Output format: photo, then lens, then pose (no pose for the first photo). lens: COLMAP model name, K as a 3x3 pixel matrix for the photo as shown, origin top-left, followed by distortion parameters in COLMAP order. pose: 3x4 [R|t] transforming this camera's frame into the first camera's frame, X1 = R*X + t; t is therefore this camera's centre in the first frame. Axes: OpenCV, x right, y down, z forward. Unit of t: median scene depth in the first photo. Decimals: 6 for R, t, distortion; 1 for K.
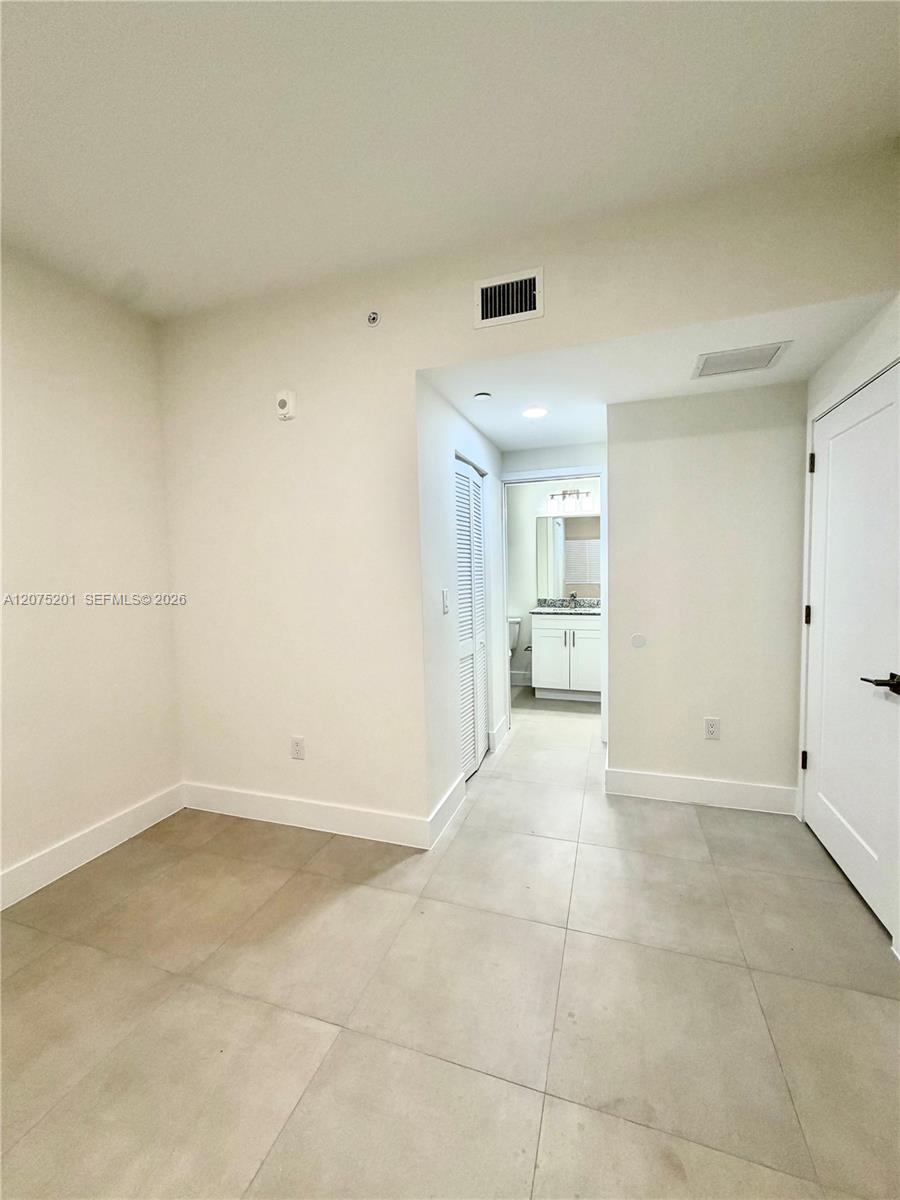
lens RADIAL K [[479.0, 0, 453.6], [0, 479.0, 598.7], [0, 0, 1]] dist [-0.000286, 0.000097]
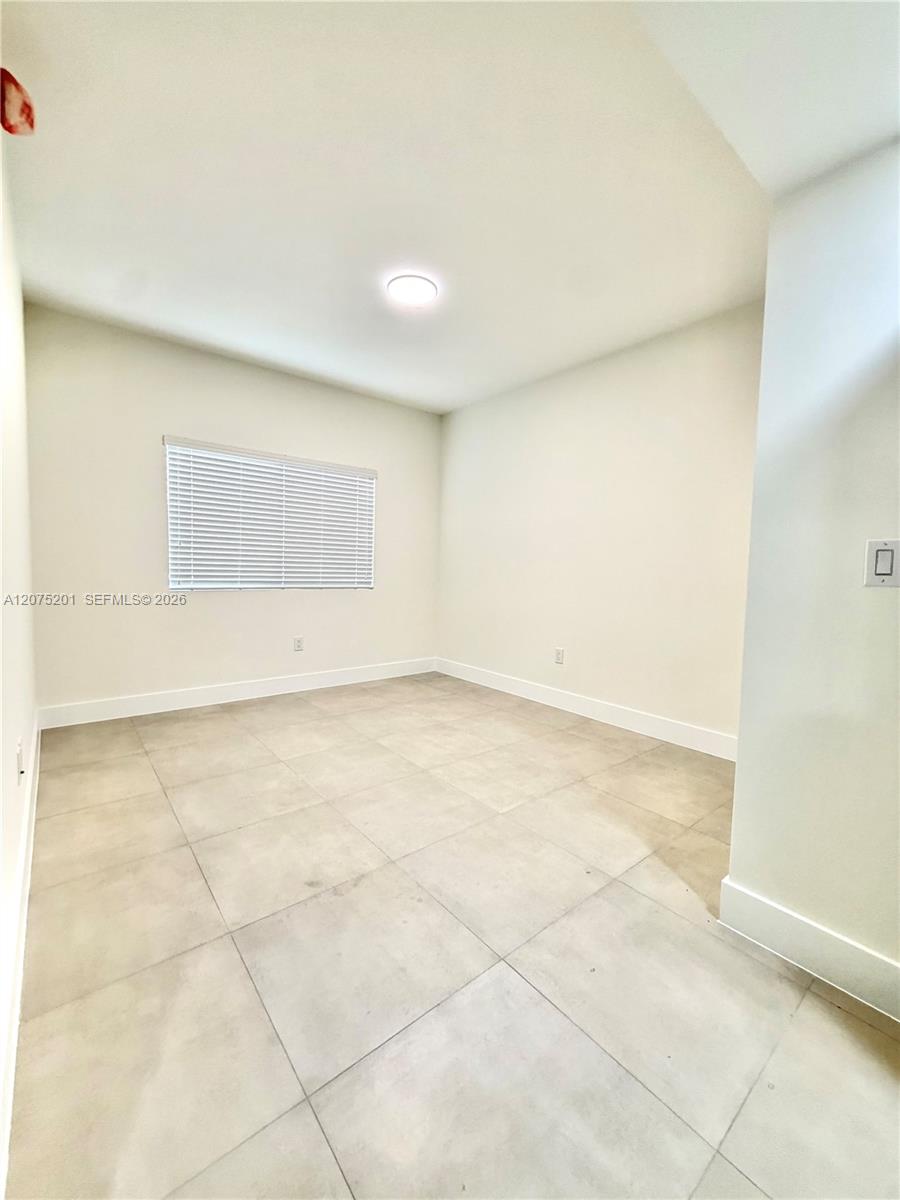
lens RADIAL K [[479.0, 0, 453.6], [0, 479.0, 598.7], [0, 0, 1]] dist [-0.000286, 0.000097]
pose [[-0.528842, 0.063075, -0.846373, 1.096700], [-0.058723, 0.992125, 0.110630, 0.024439], [0.846686, 0.108207, -0.520973, 1.549263]]
